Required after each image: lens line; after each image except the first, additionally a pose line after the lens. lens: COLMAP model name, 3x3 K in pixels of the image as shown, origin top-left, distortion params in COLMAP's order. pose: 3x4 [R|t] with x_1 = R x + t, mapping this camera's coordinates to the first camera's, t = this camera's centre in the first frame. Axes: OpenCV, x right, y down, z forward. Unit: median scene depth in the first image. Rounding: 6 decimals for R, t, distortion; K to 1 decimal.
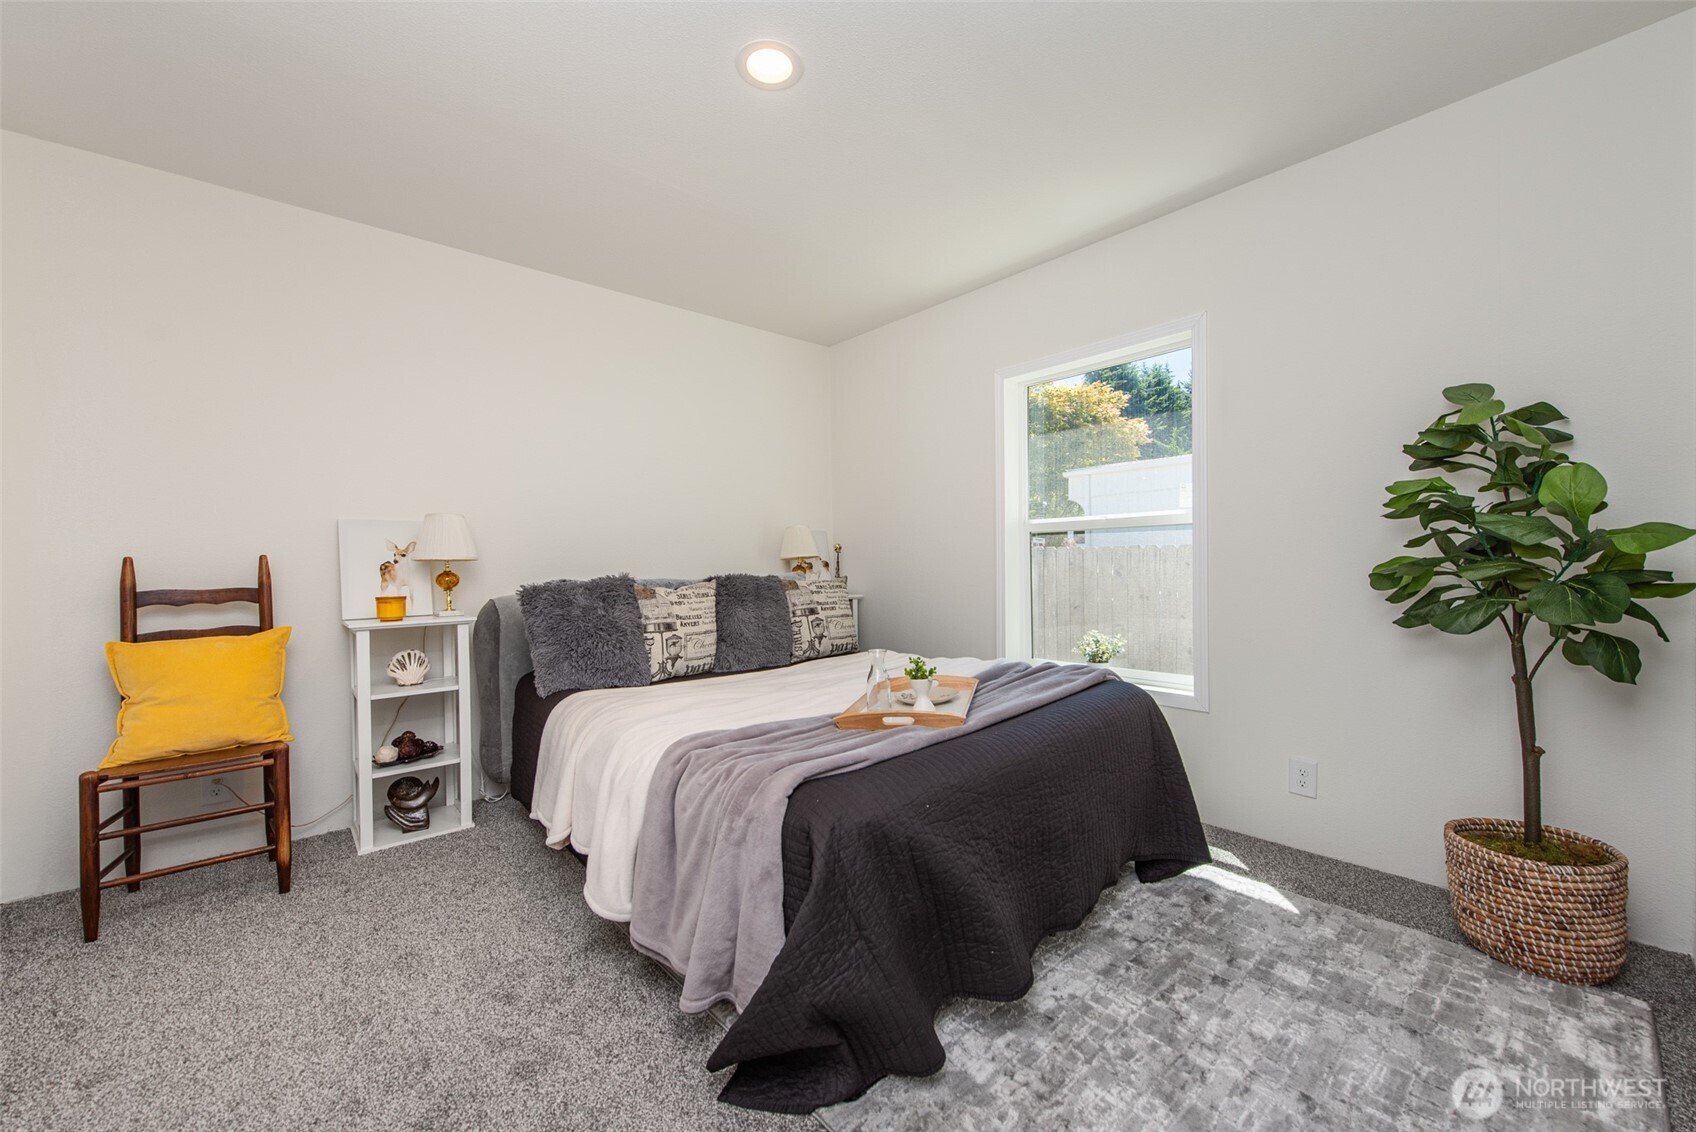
lens RADIAL K [[655.6, 0, 845.1], [0, 655.6, 570.5], [0, 0, 1]] dist [-0.002083, -0.000095]
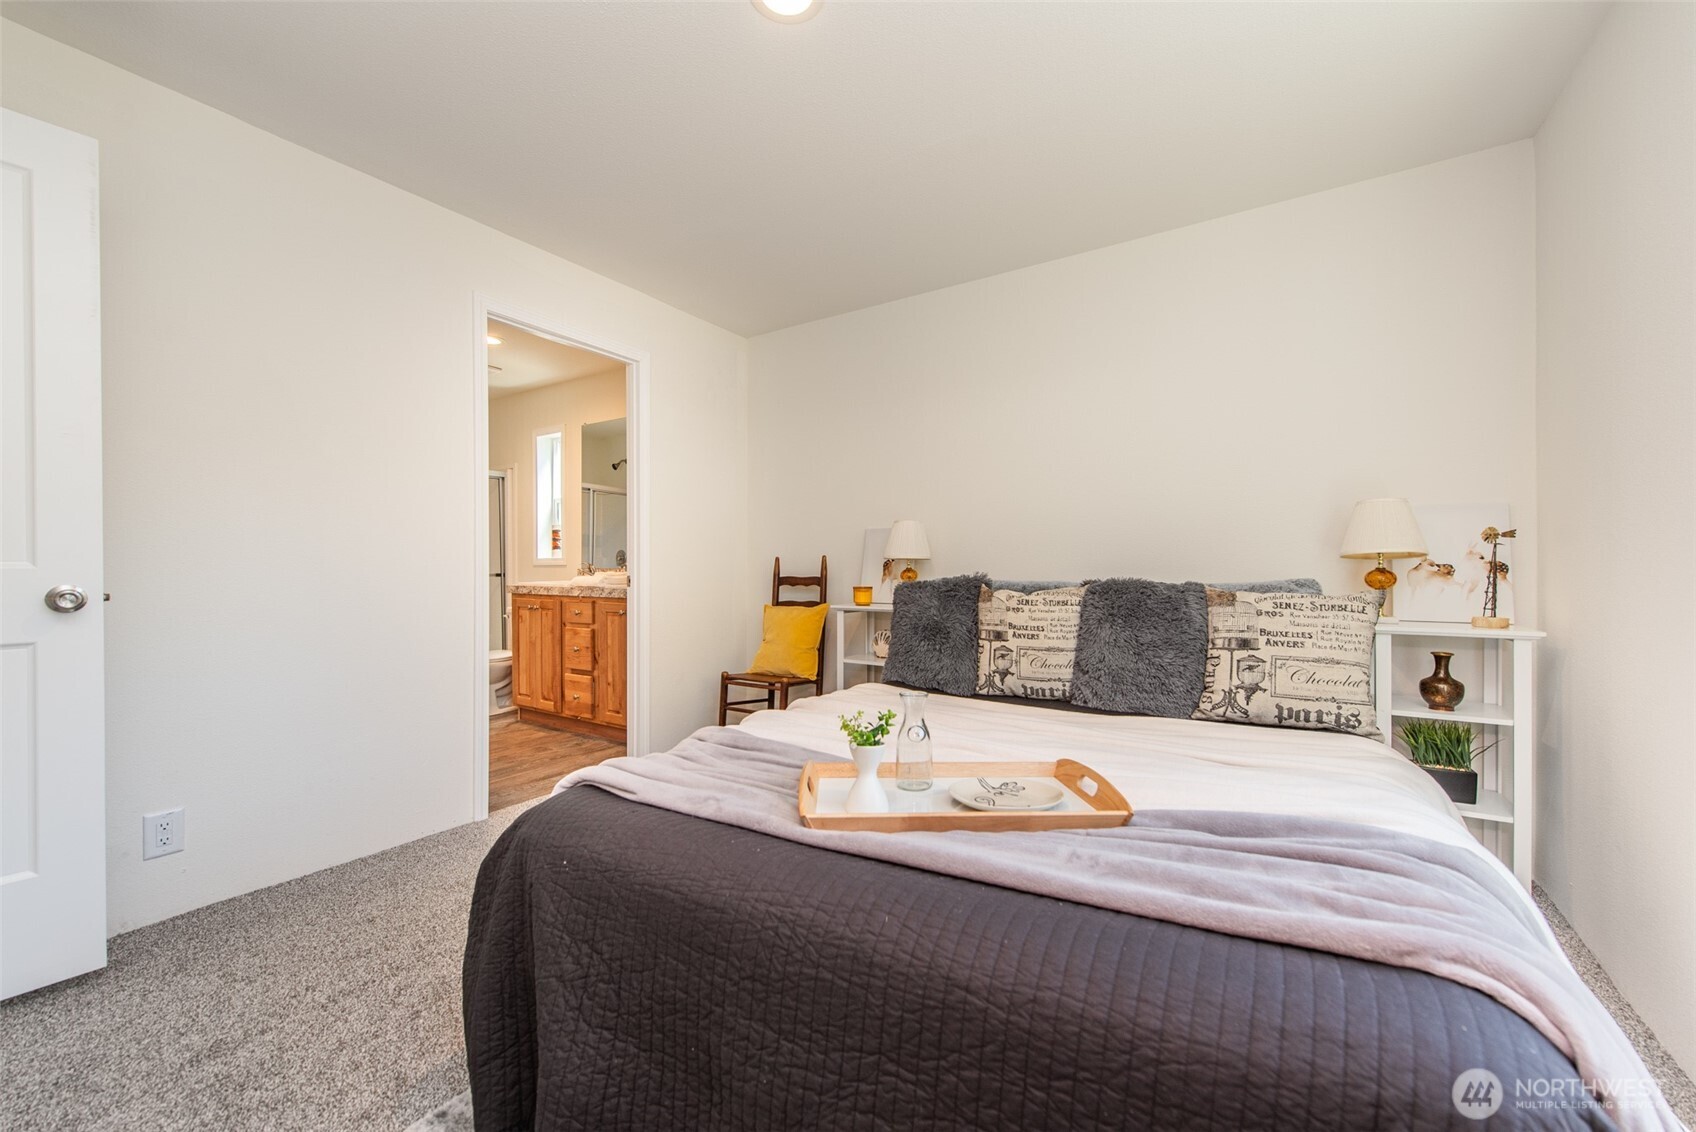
lens RADIAL K [[666.7, 0, 854.5], [0, 666.7, 564.4], [0, 0, 1]] dist [0.014085, -0.004216]
pose [[0.235683, 0.015446, -0.971707, 0.535850], [-0.002904, 0.999880, 0.015190, -0.022357], [0.971826, -0.000758, 0.235700, 0.582039]]
